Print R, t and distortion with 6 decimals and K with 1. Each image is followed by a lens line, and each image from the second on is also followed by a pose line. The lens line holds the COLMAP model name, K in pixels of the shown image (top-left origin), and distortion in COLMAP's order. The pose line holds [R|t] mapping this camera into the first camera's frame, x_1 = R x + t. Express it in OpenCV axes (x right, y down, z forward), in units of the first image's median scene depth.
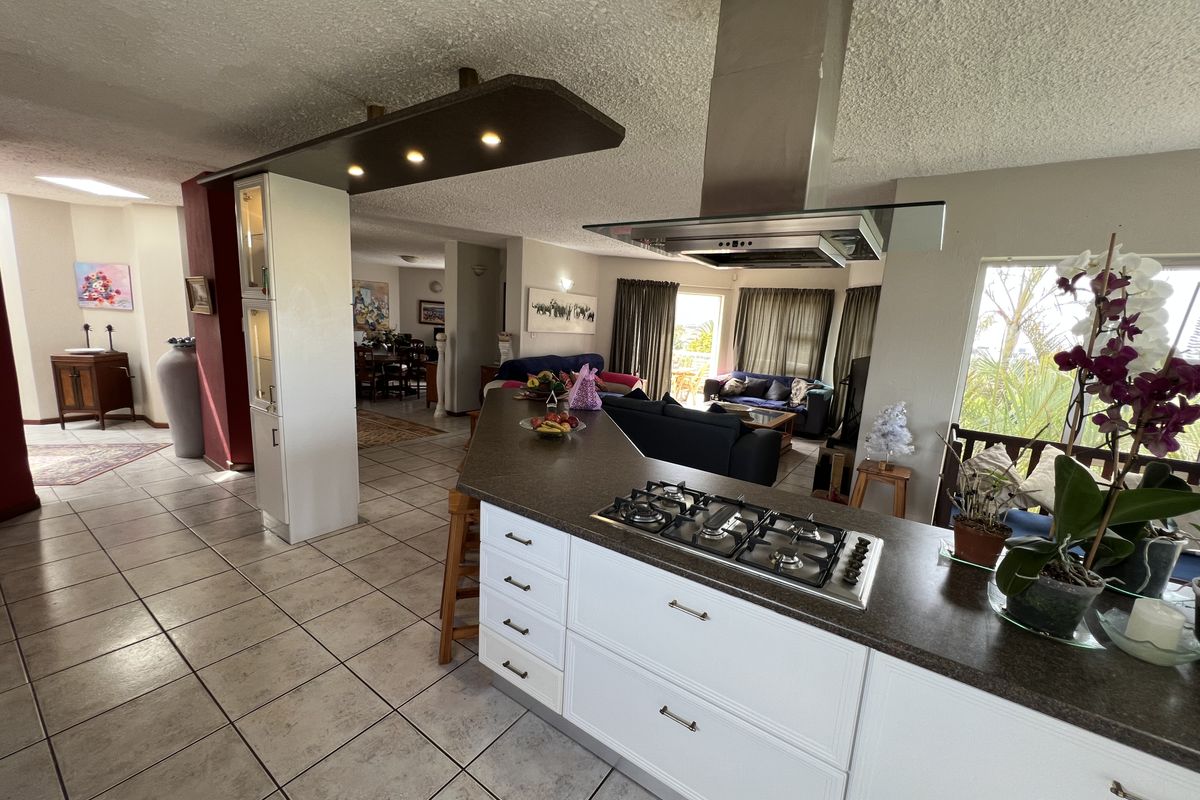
lens RADIAL K [[471.9, 0, 601.9], [0, 471.9, 401.7], [0, 0, 1]] dist [0.001998, 0.000018]
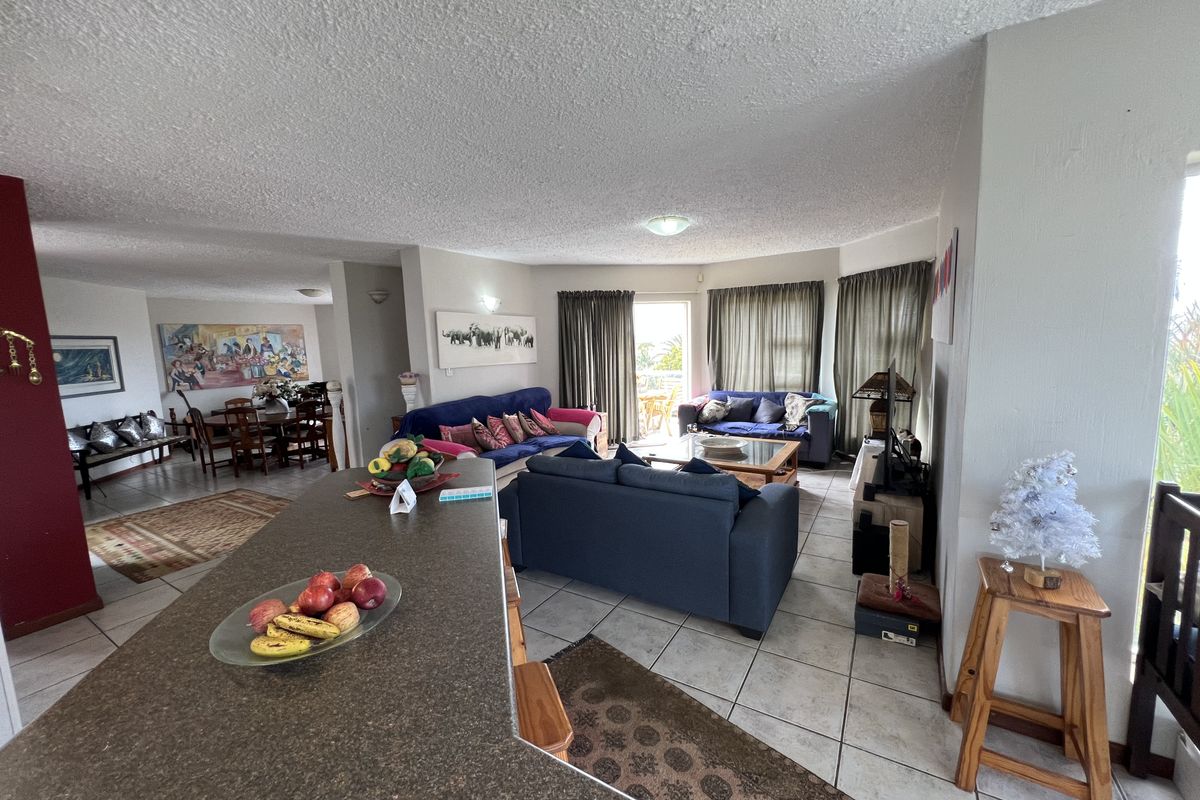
lens RADIAL K [[471.9, 0, 600.3], [0, 471.9, 400.1], [0, 0, 1]] dist [0.001998, 0.000018]
pose [[0.993988, -0.098726, 0.047344, 0.051445], [0.100948, 0.993777, -0.047086, -0.032736], [-0.042401, 0.051583, 0.997768, 0.208978]]
